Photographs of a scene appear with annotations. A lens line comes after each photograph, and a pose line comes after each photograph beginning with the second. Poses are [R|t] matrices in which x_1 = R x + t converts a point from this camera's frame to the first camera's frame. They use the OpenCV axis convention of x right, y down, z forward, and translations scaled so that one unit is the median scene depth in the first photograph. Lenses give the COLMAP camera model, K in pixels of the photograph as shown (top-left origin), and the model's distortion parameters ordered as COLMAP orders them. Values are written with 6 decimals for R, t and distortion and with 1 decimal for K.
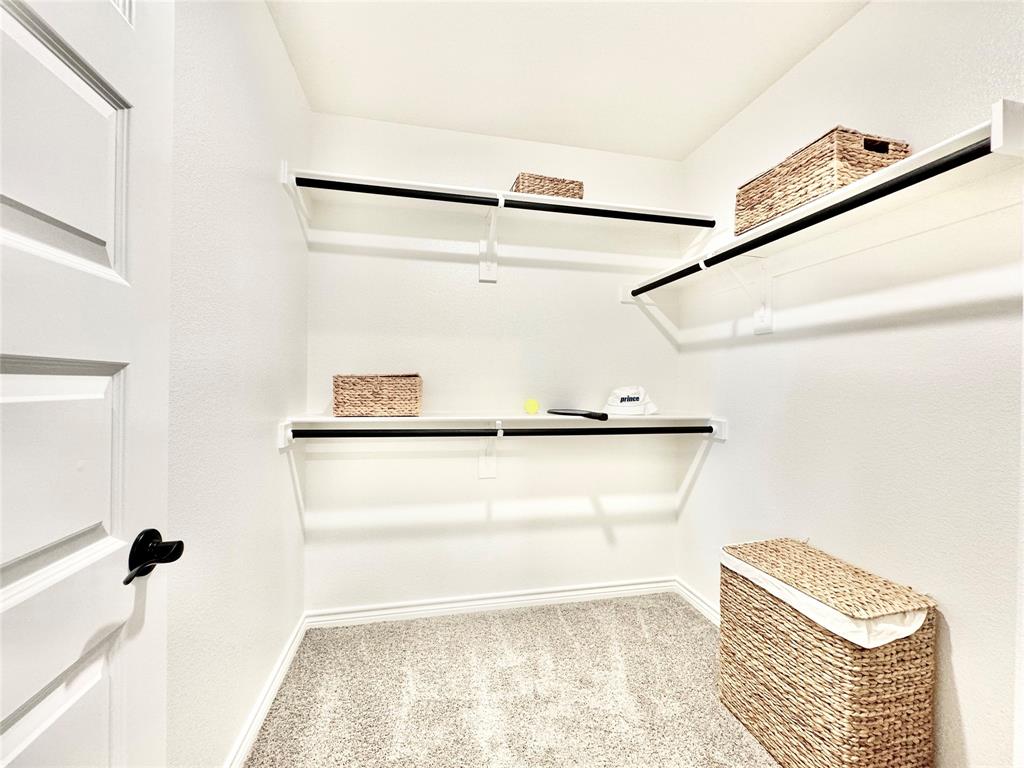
lens RADIAL K [[410.6, 0, 519.0], [0, 410.6, 382.1], [0, 0, 1]] dist [0.000998, -0.000070]
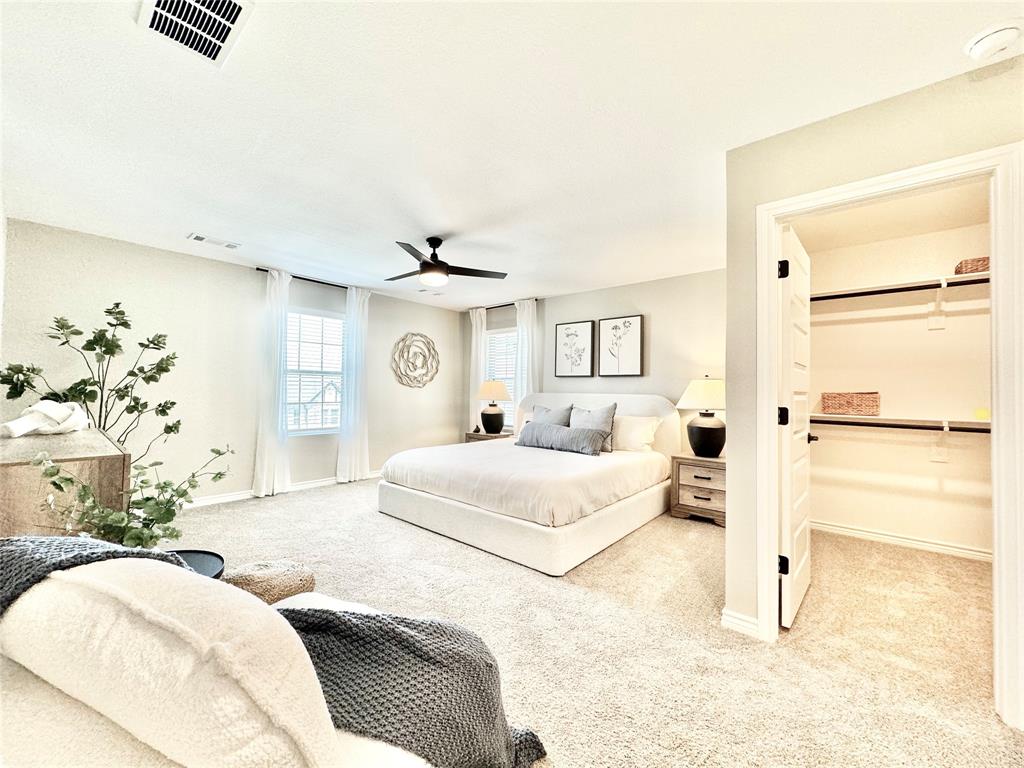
lens RADIAL K [[410.6, 0, 512.8], [0, 410.6, 383.3], [0, 0, 1]] dist [0.000998, -0.000070]
pose [[0.596966, -0.013748, -0.802149, 0.224567], [0.005965, 0.999902, -0.012698, -0.041920], [0.802245, 0.002795, 0.596989, -1.256605]]
